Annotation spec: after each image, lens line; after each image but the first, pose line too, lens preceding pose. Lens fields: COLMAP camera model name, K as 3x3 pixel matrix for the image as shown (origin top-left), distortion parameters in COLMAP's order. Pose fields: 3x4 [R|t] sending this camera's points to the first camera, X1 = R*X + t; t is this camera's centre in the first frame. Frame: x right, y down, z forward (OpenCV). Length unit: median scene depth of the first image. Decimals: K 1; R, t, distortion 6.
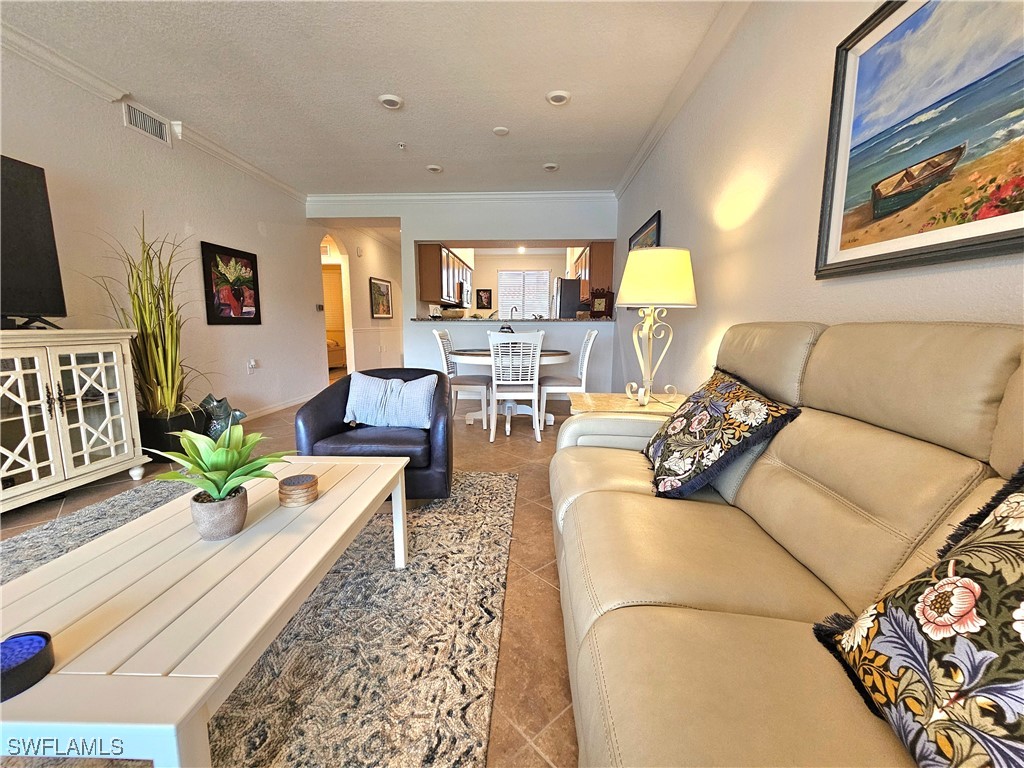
lens RADIAL K [[419.3, 0, 512.0], [0, 419.3, 384.0], [0, 0, 1]] dist [-0.000273, -0.000281]
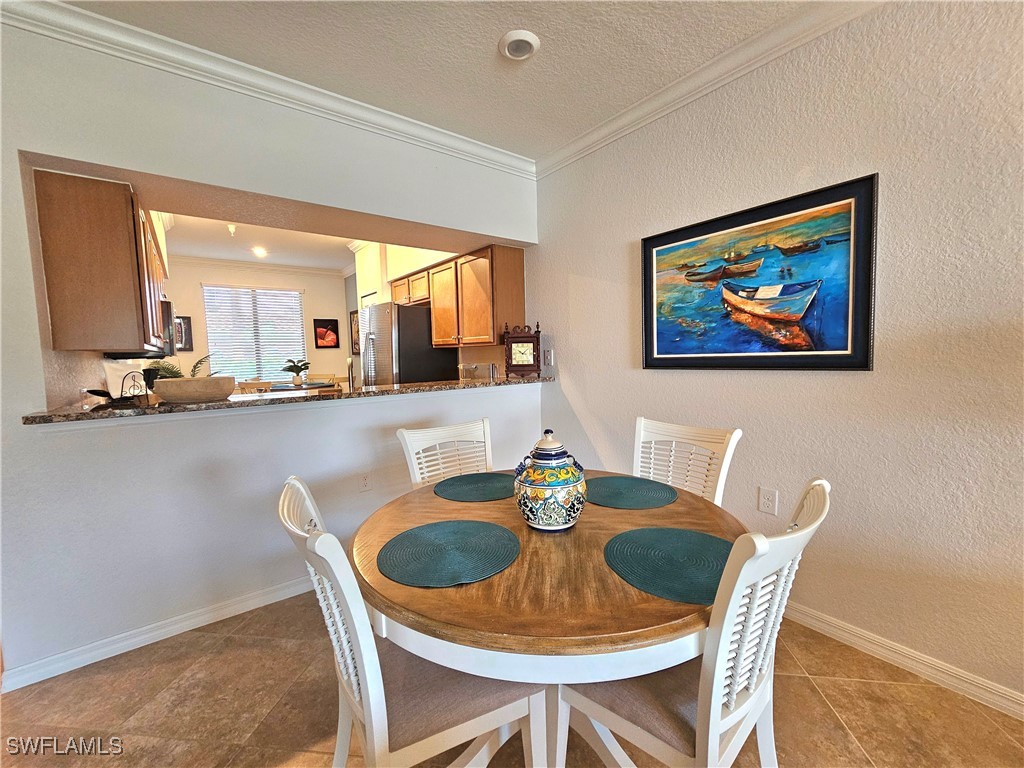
lens RADIAL K [[419.3, 0, 512.0], [0, 419.3, 384.0], [0, 0, 1]] dist [-0.000273, -0.000281]
pose [[0.767410, -0.064776, 0.637876, -0.651076], [0.111686, 0.993178, -0.033509, -0.509670], [-0.631354, 0.096957, 0.769409, 2.237076]]
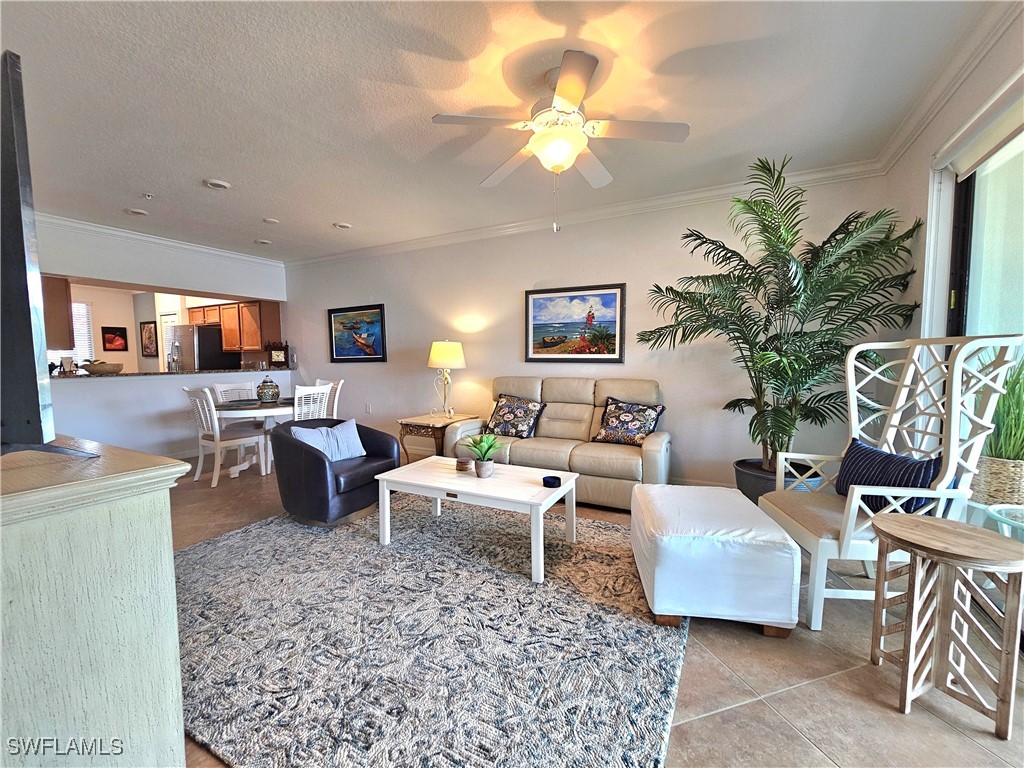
lens RADIAL K [[419.3, 0, 512.0], [0, 419.3, 384.0], [0, 0, 1]] dist [-0.000273, -0.000281]
pose [[0.423571, -0.060985, 0.903808, -2.166484], [0.135119, 0.990823, 0.003533, -0.124372], [-0.895729, 0.120625, 0.427924, -0.194619]]
